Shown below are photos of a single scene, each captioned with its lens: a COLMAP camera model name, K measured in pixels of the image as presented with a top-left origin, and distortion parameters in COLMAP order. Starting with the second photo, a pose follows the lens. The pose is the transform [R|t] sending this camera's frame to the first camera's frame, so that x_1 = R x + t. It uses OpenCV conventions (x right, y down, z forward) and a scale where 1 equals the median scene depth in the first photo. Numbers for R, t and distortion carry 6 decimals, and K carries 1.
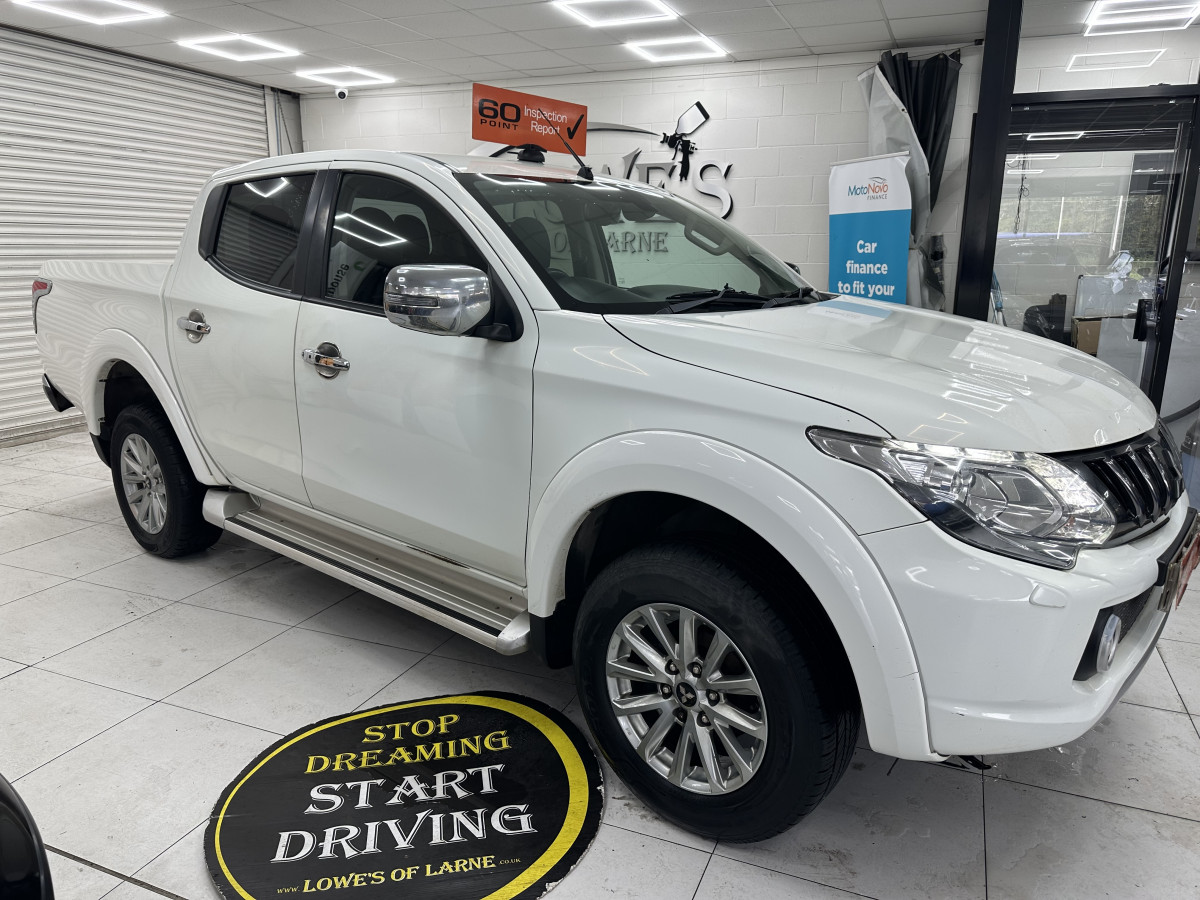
lens RADIAL K [[850.8, 0, 603.7], [0, 850.8, 453.3], [0, 0, 1]] dist [0.029499, -0.032891]
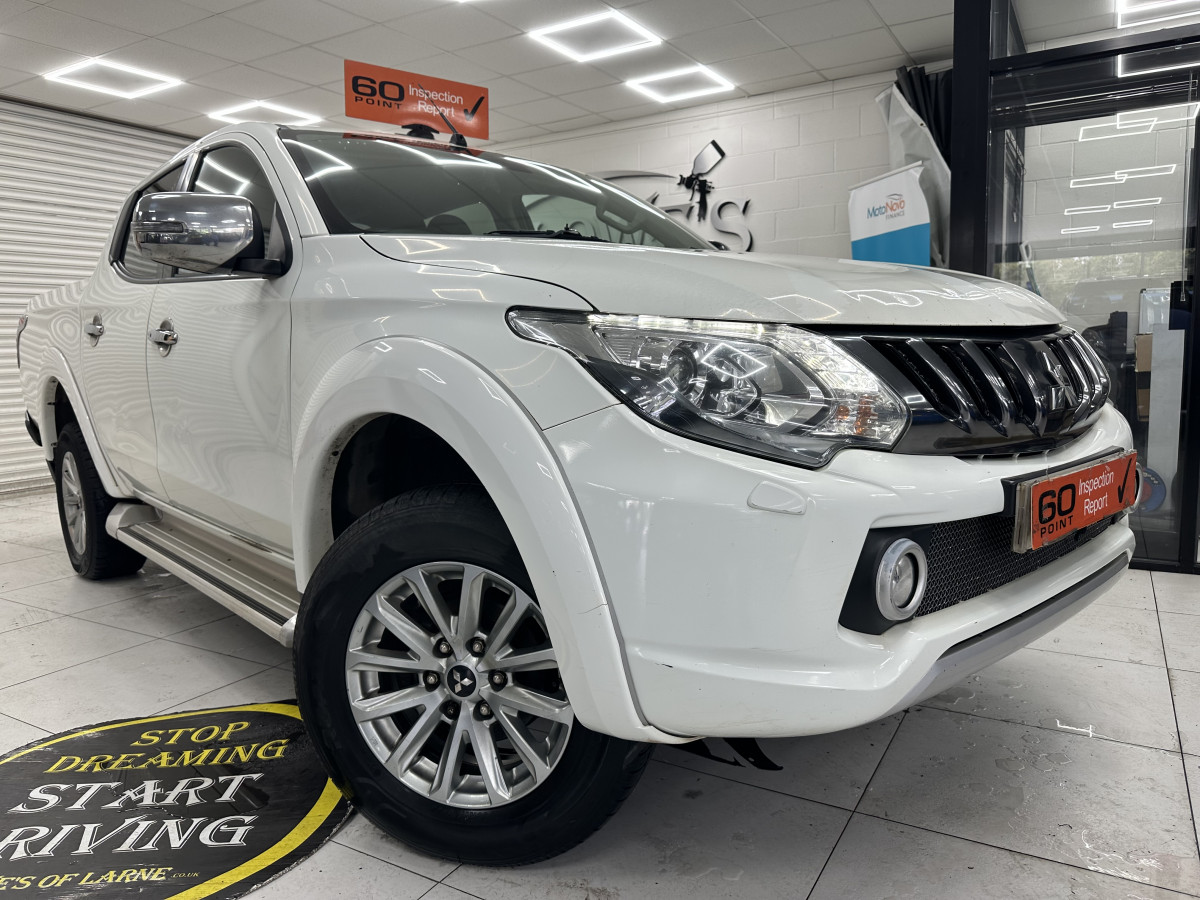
lens RADIAL K [[854.7, 0, 592.9], [0, 854.7, 448.1], [0, 0, 1]] dist [0.017117, -0.022889]
pose [[0.988654, -0.017055, -0.149241, 0.299623], [-0.000605, 0.993073, -0.117499, 0.131876], [0.150211, 0.116256, 0.981795, 0.168647]]
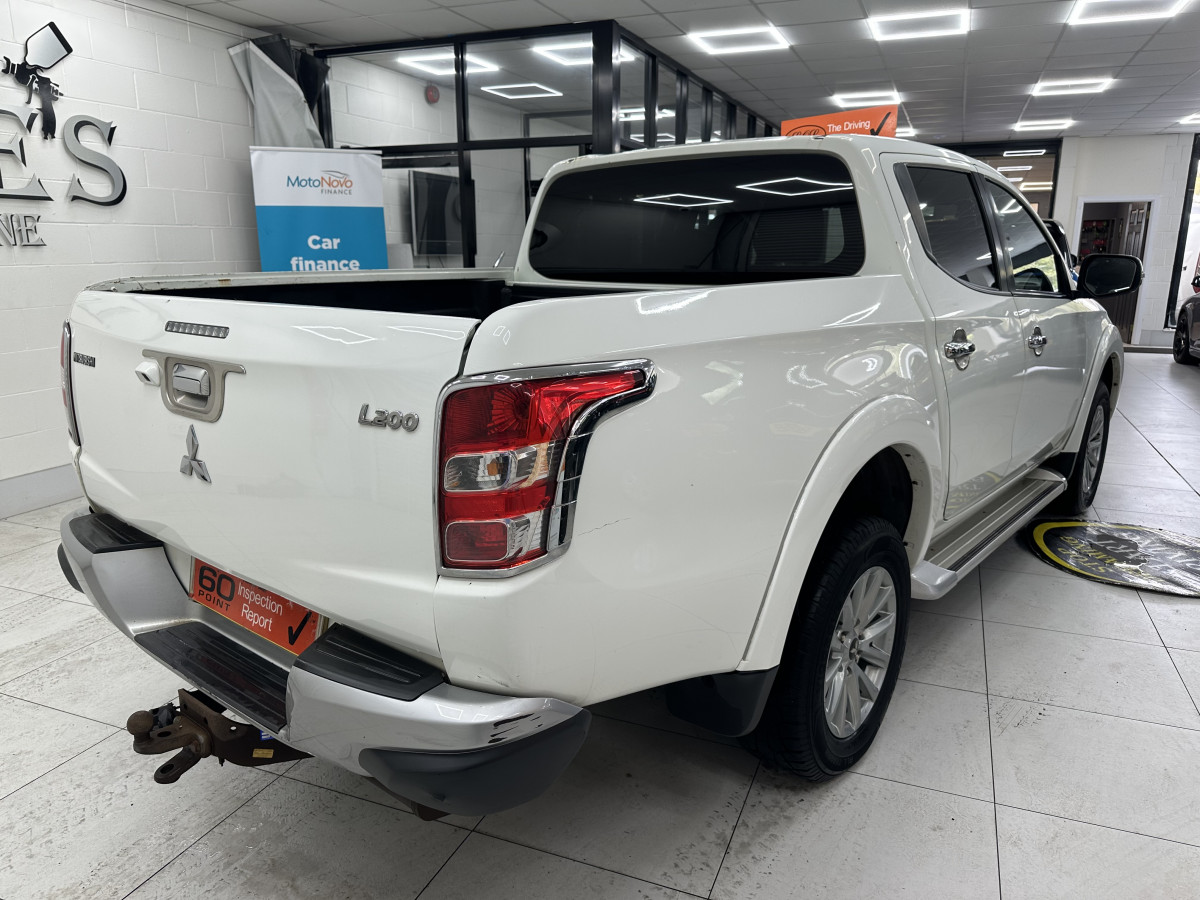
lens RADIAL K [[860.1, 0, 597.1], [0, 860.1, 450.5], [0, 0, 1]] dist [0.004138, -0.001574]
pose [[-0.006722, -0.237410, 0.971386, -1.606249], [0.235160, 0.943790, 0.232293, -0.408090], [-0.971933, 0.229993, 0.049486, 1.663245]]
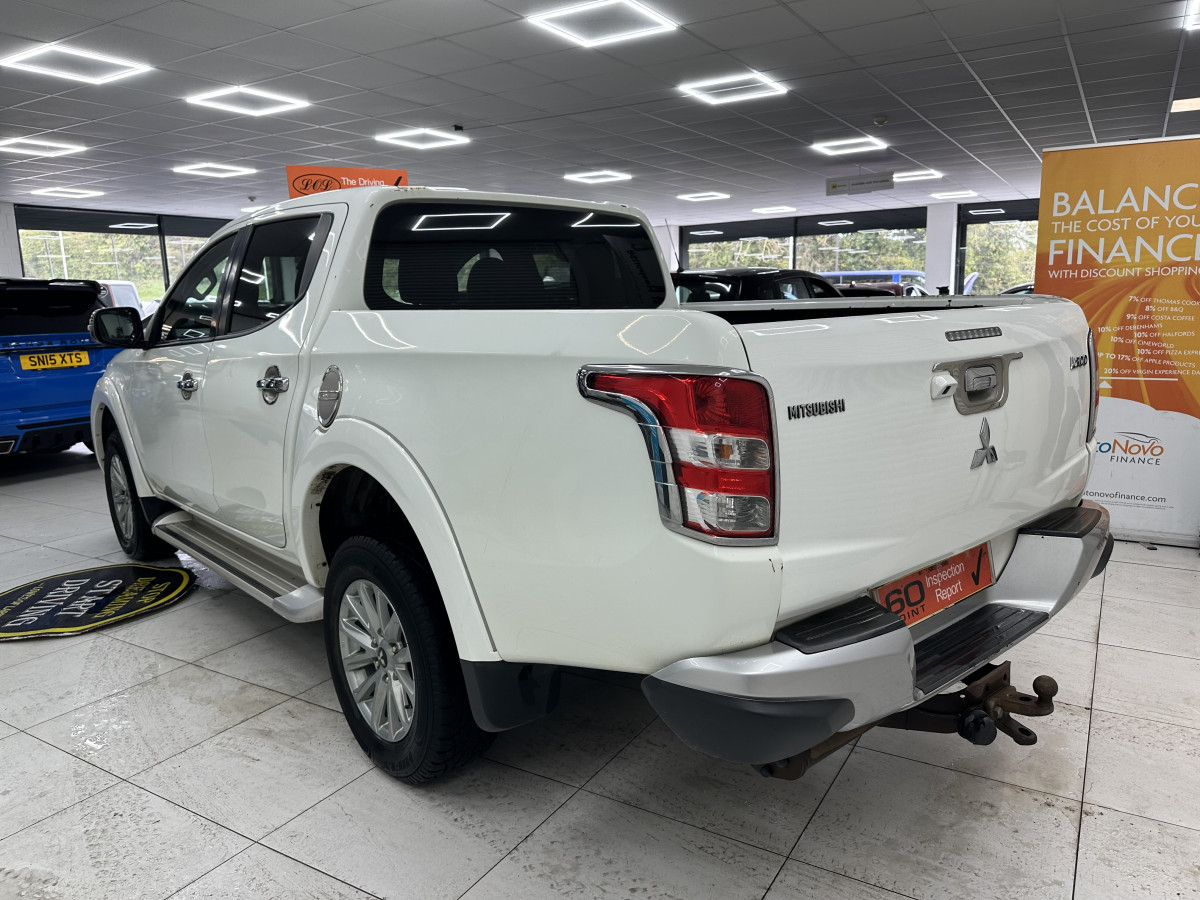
lens RADIAL K [[858.5, 0, 599.2], [0, 858.5, 443.5], [0, 0, 1]] dist [0.015657, -0.018544]
pose [[-0.986748, -0.006652, 0.162122, -0.771913], [0.058001, 0.918683, 0.390715, -0.630057], [-0.151538, 0.394941, -0.906123, 2.699660]]
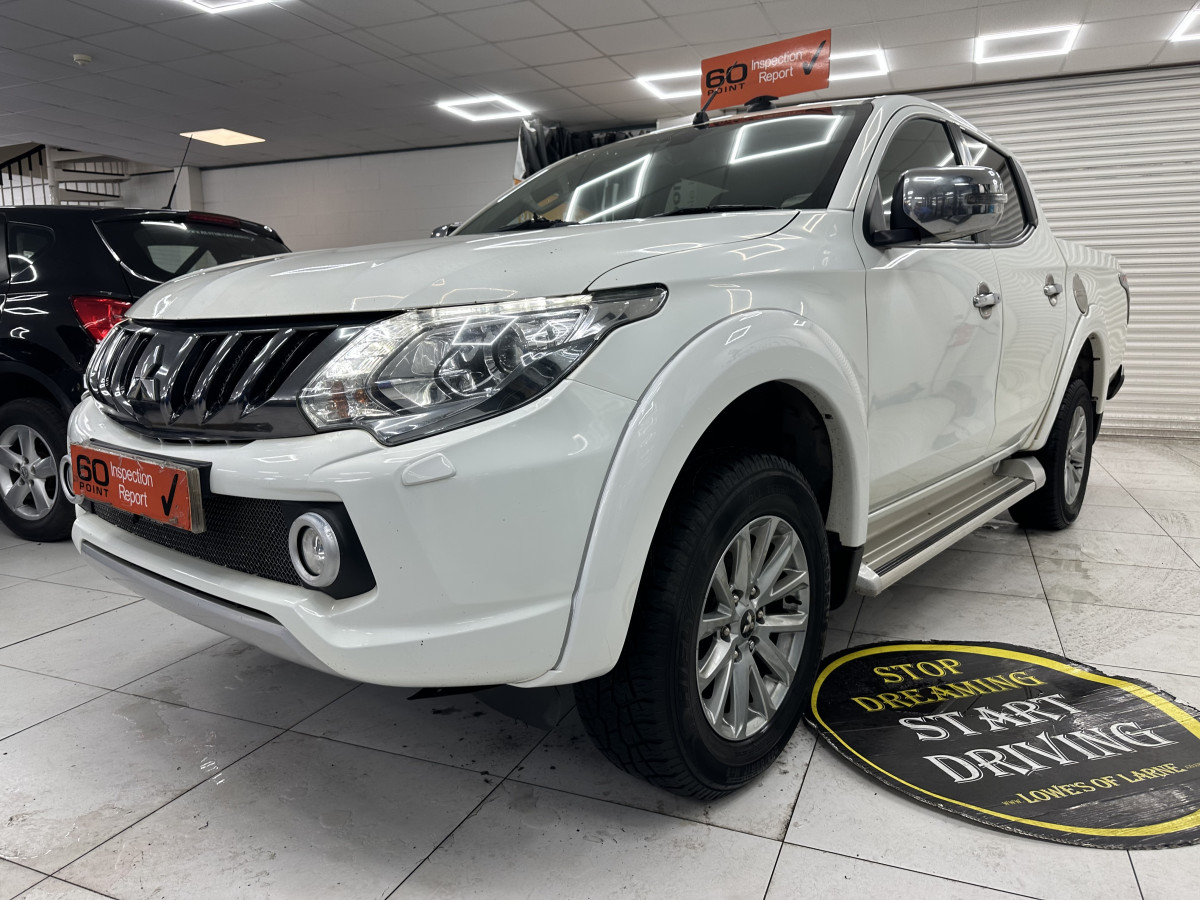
lens RADIAL K [[856.8, 0, 600.0], [0, 856.8, 450.0], [0, 0, 1]] dist [0.019988, -0.023335]
pose [[0.001298, 0.141937, -0.989875, 1.151182], [-0.228807, 0.963658, 0.137878, -0.088740], [0.973471, 0.226311, 0.033727, 1.094146]]
